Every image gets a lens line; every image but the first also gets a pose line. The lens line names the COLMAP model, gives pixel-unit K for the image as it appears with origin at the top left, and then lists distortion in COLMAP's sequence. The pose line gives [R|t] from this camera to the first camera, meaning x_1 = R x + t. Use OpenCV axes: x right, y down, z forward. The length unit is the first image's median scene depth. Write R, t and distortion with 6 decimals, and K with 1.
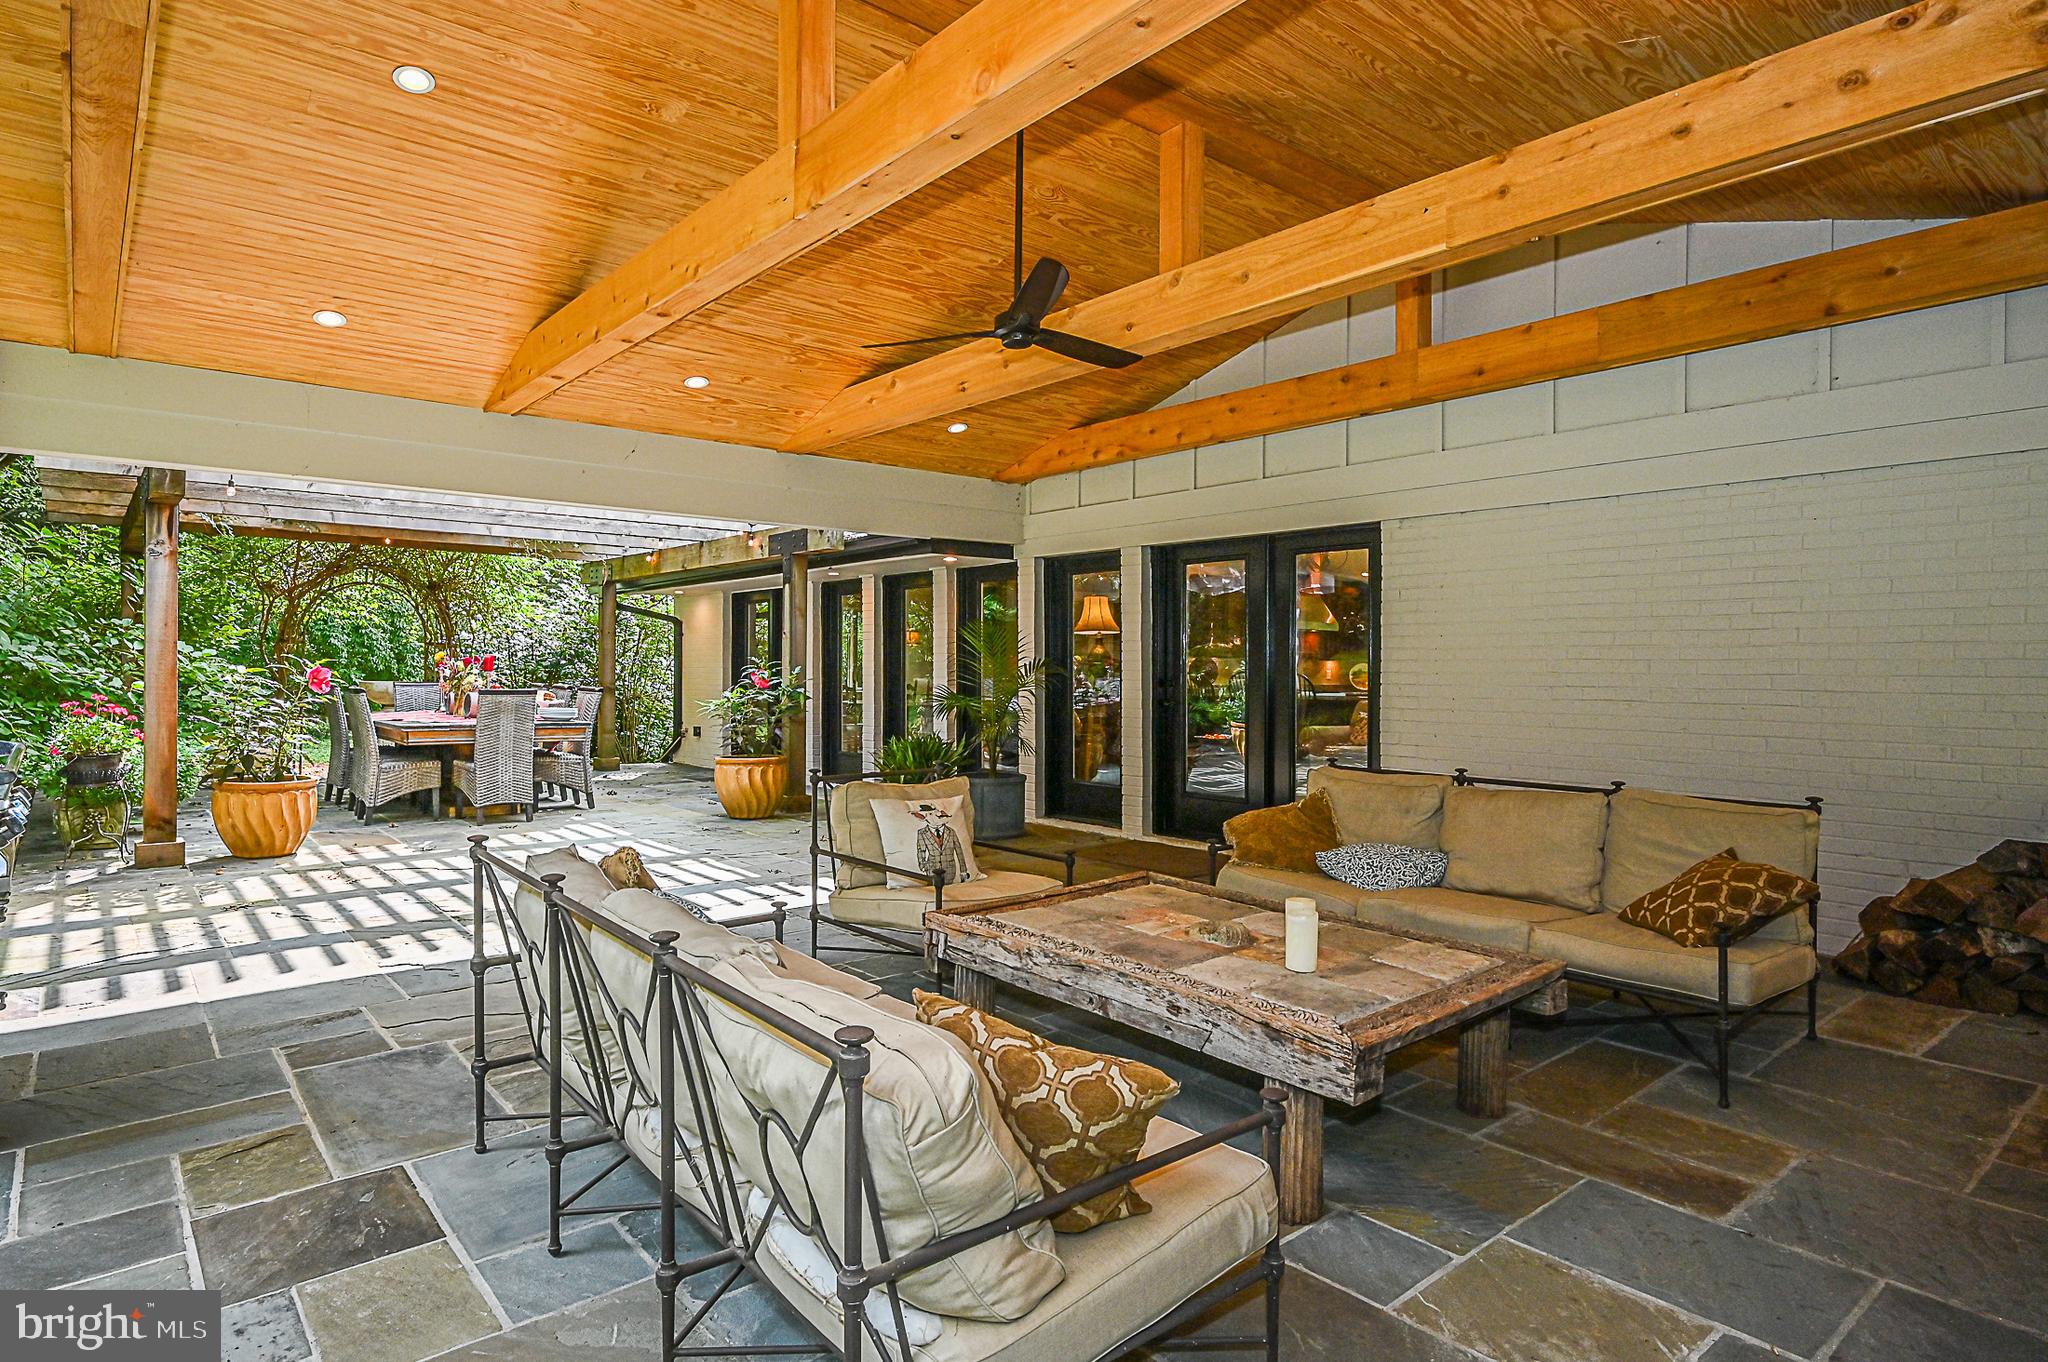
lens RADIAL K [[1124.9, 0, 1024.0], [0, 1124.9, 681.0], [0, 0, 1]] dist [-0.007026, -0.000457]
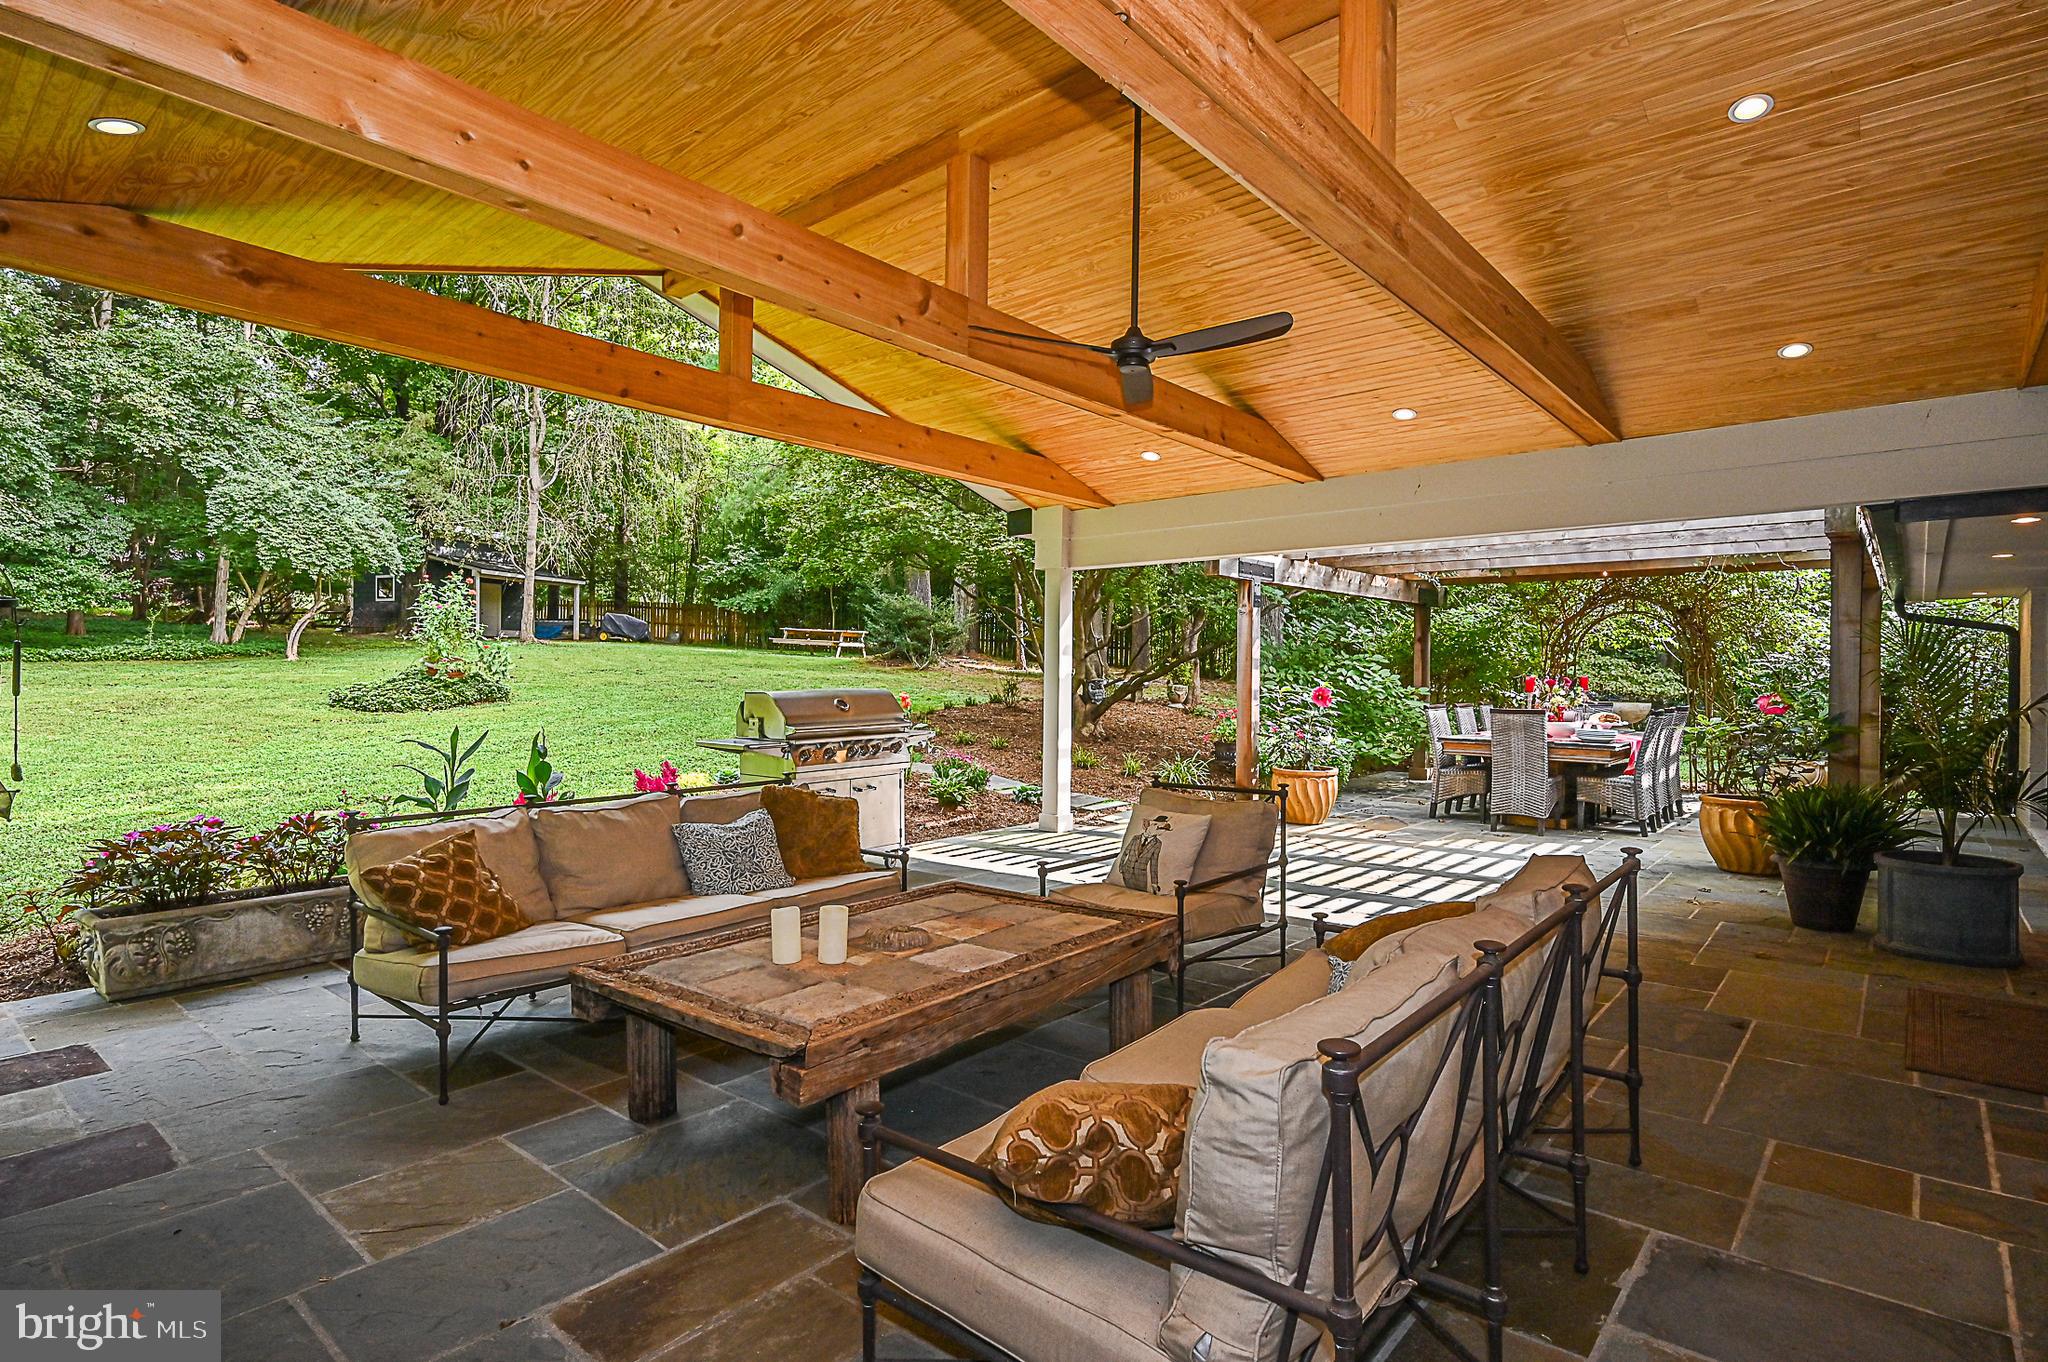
lens RADIAL K [[1029.1, 0, 1024.0], [0, 1029.1, 681.0], [0, 0, 1]] dist [-0.000880, -0.000991]
pose [[0.169287, -0.004444, -0.985557, 0.448858], [-0.016682, 0.999834, -0.007374, -0.004487], [0.985426, 0.017690, 0.169185, 0.372075]]
